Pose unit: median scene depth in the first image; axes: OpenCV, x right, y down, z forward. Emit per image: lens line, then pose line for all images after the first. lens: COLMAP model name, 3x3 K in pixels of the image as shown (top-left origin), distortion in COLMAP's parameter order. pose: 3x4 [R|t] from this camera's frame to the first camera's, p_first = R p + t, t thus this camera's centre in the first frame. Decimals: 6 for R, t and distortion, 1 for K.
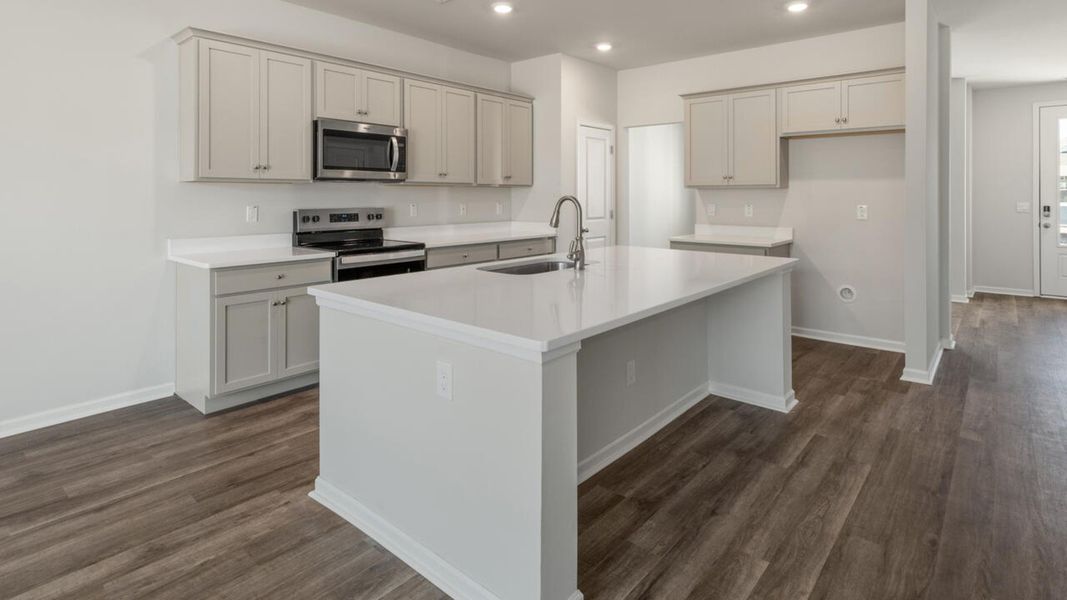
lens RADIAL K [[542.5, 0, 536.9], [0, 542.5, 192.3], [0, 0, 1]] dist [0.002519, -0.000248]
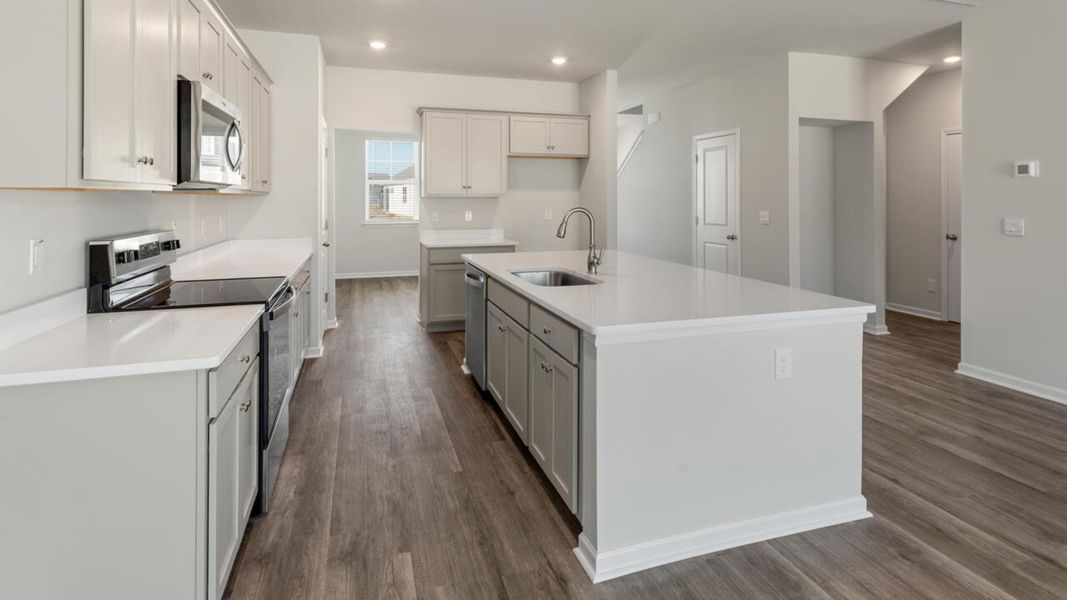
lens RADIAL K [[524.8, 0, 533.4], [0, 524.8, 198.1], [0, 0, 1]] dist [-0.001444, -0.000441]
pose [[0.528495, -0.001994, 0.848934, -0.612012], [-0.002097, 0.999991, 0.003654, -0.010488], [-0.848934, -0.003711, 0.528486, 0.360573]]
